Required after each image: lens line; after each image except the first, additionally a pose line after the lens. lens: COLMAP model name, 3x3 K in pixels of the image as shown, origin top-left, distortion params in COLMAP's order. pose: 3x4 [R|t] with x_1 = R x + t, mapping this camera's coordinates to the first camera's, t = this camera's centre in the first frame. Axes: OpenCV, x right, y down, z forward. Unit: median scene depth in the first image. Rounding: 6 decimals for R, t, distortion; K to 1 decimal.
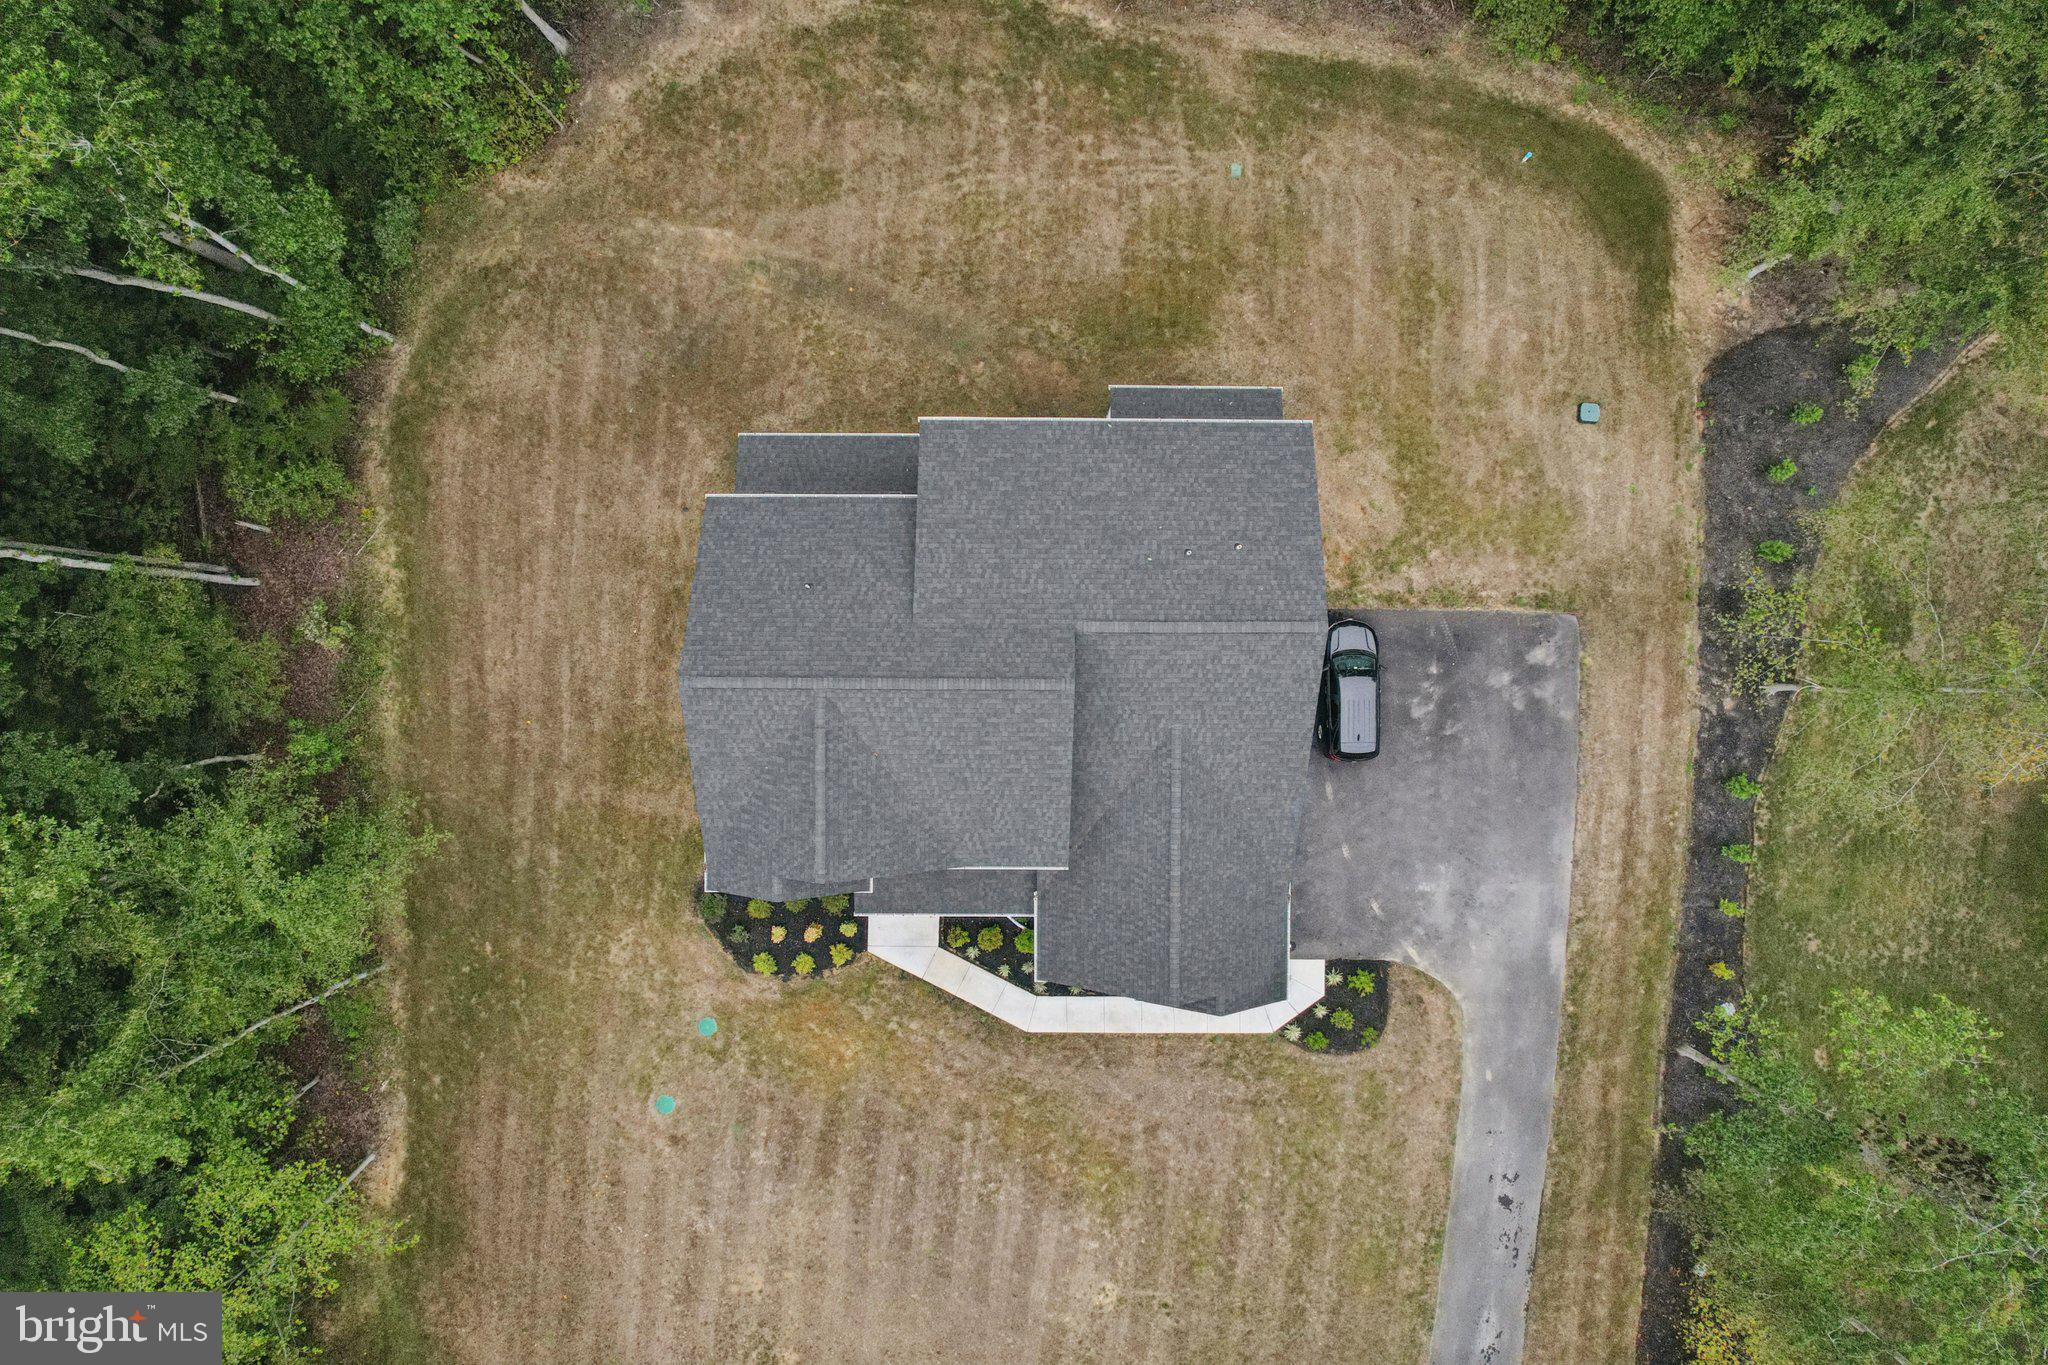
lens RADIAL K [[1310.0, 0, 1023.8], [0, 1310.0, 686.4], [0, 0, 1]] dist [-0.066810, 0.060925]
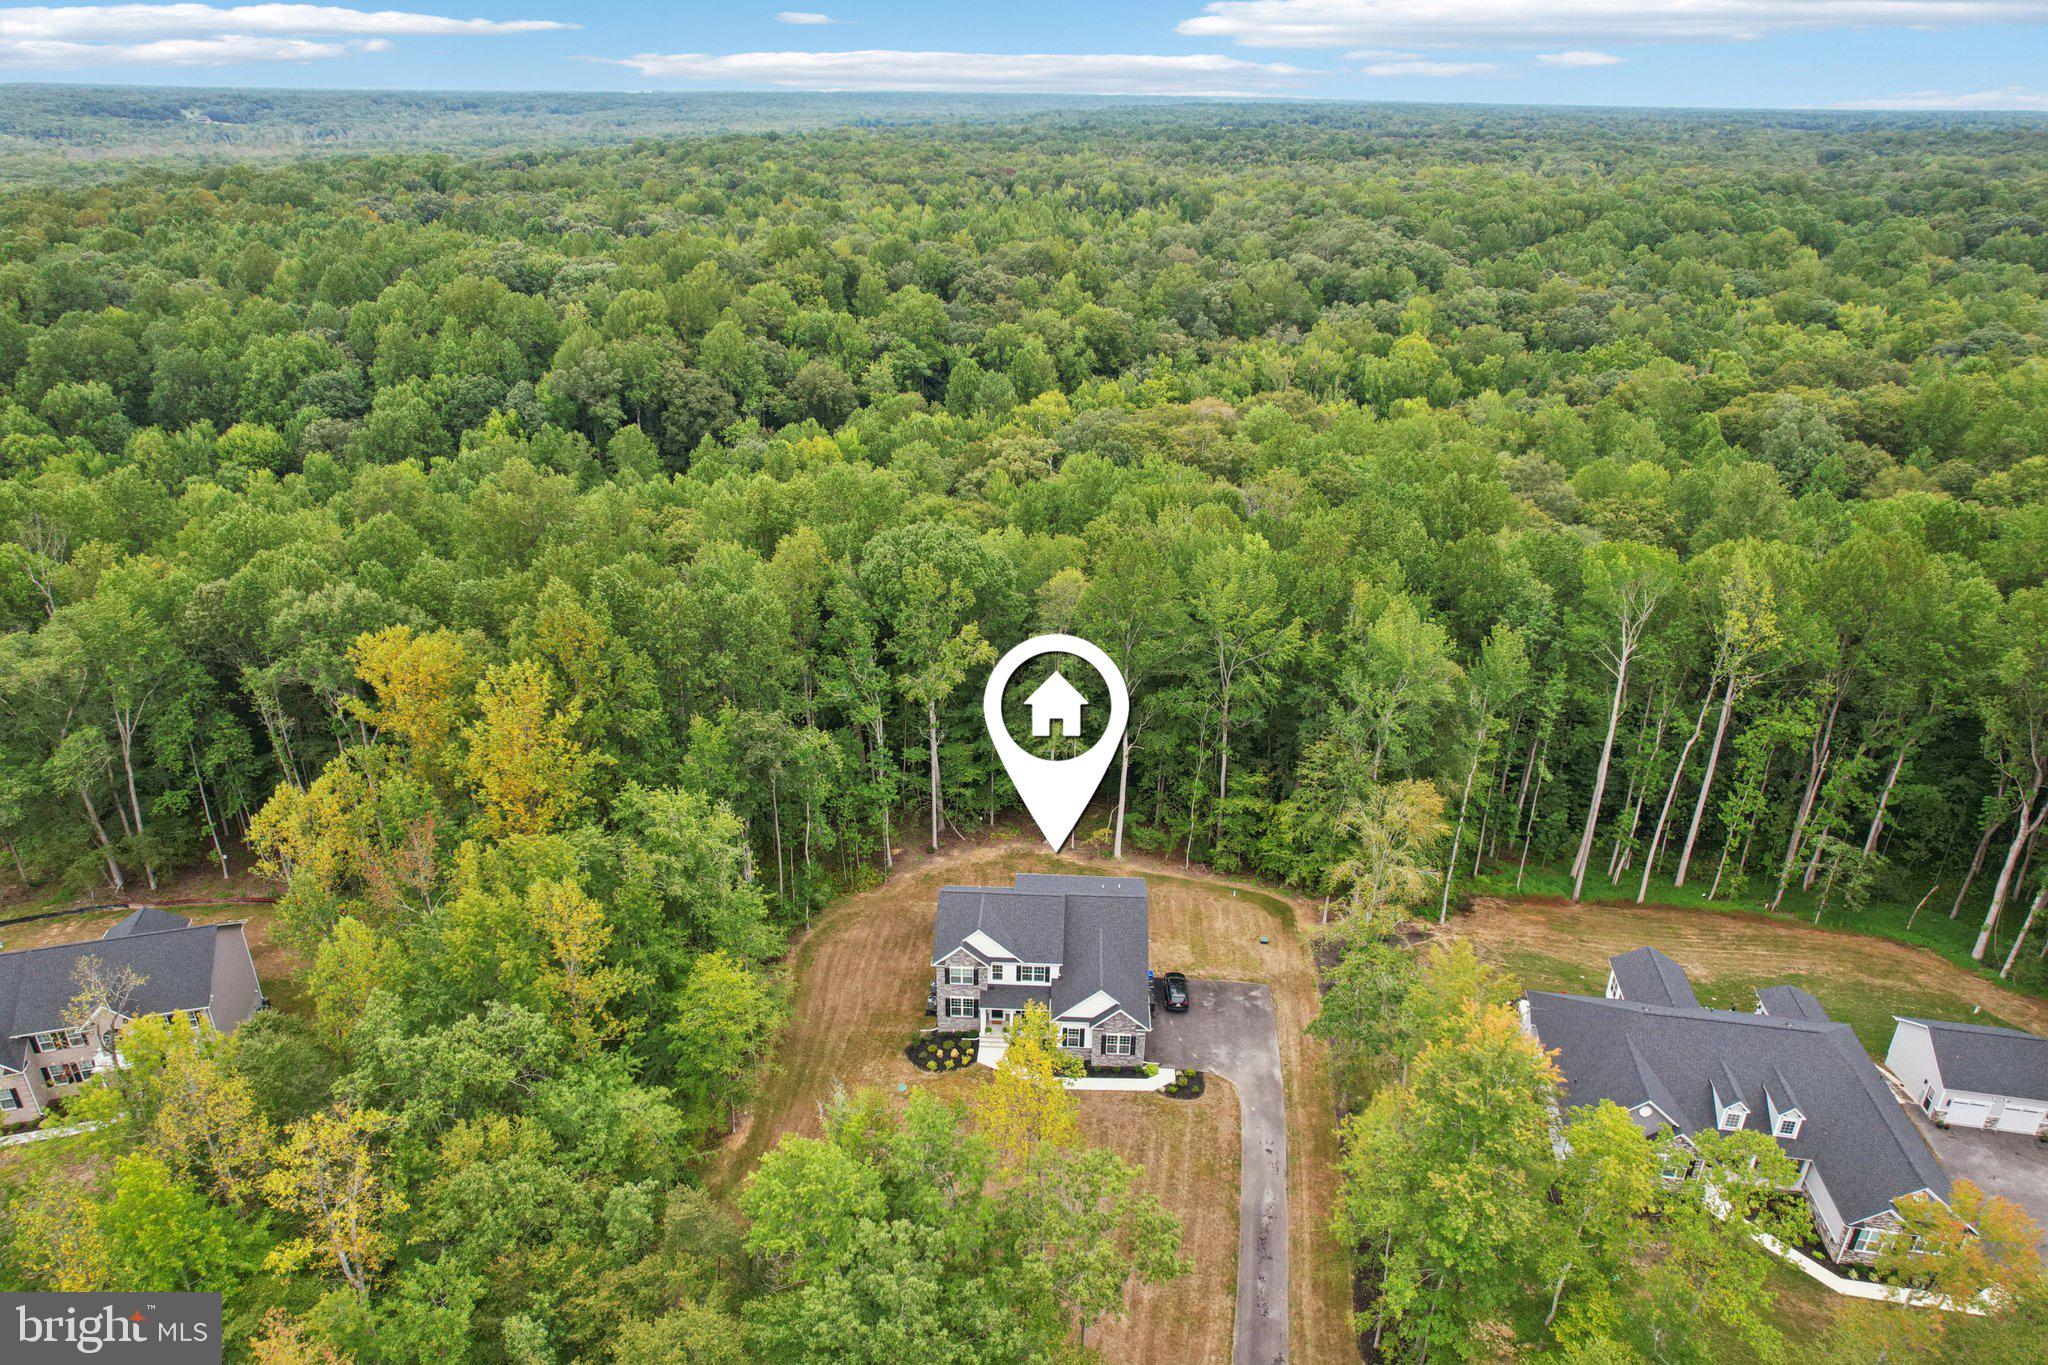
lens RADIAL K [[1310.0, 0, 1023.8], [0, 1310.0, 686.4], [0, 0, 1]] dist [-0.066810, 0.060925]
pose [[0.999105, 0.022919, -0.035564, 0.030558], [-0.041790, 0.403284, -0.914120, 2.049971], [-0.006608, 0.914788, 0.403881, -0.549270]]
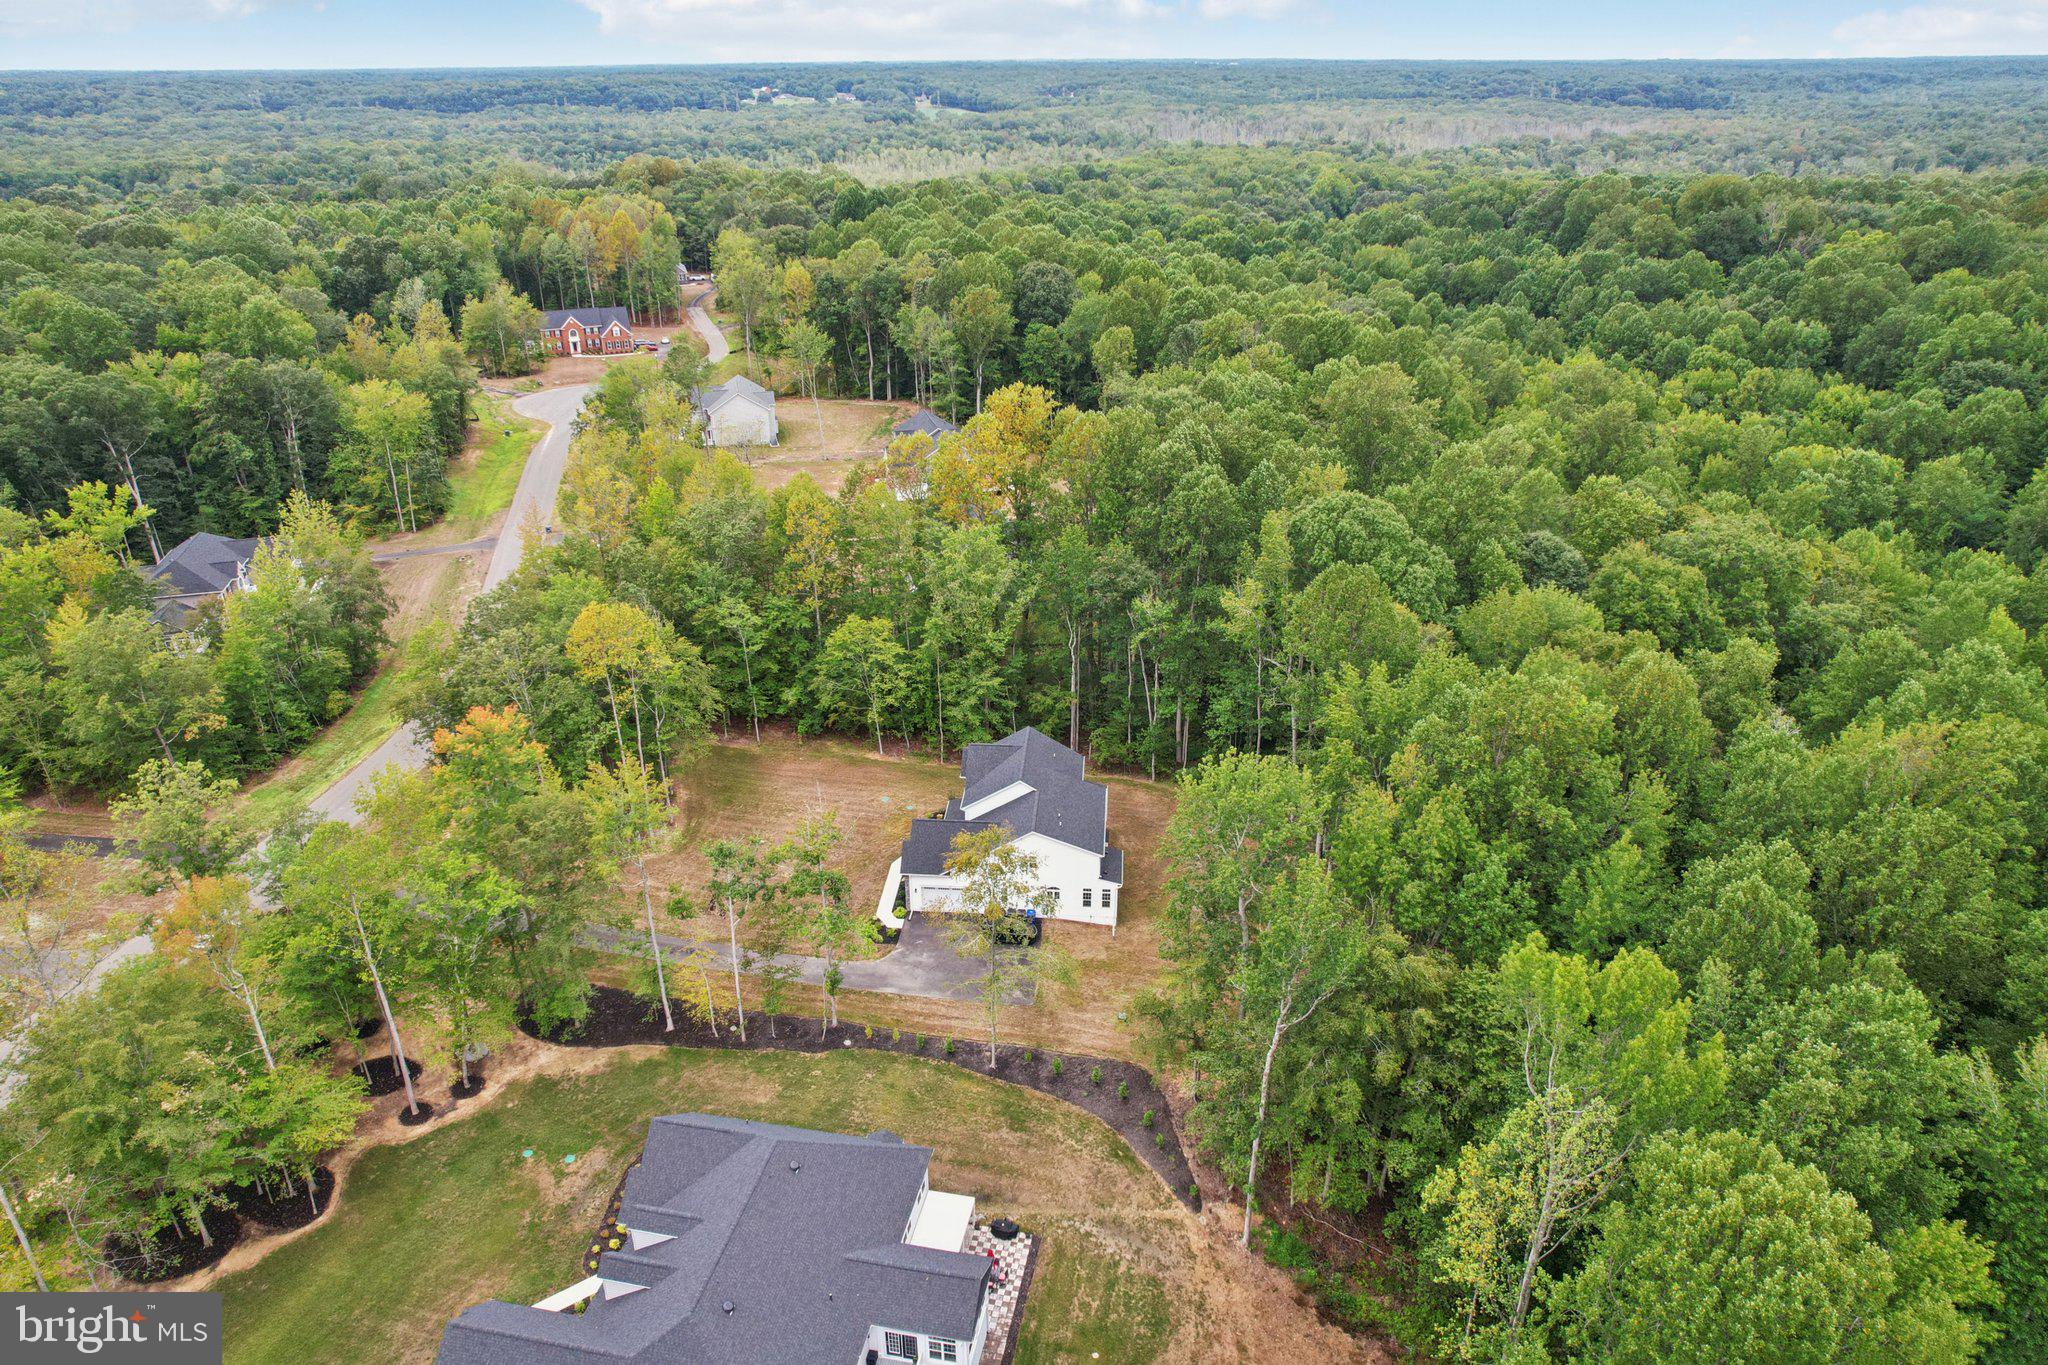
lens RADIAL K [[1350.3, 0, 1023.2], [0, 1350.3, 677.6], [0, 0, 1]] dist [-0.086961, 0.075278]
pose [[-0.070381, 0.417242, -0.906066, 2.346983], [-0.997472, -0.038331, 0.059830, -0.157248], [-0.009767, 0.907987, 0.418885, -0.519293]]
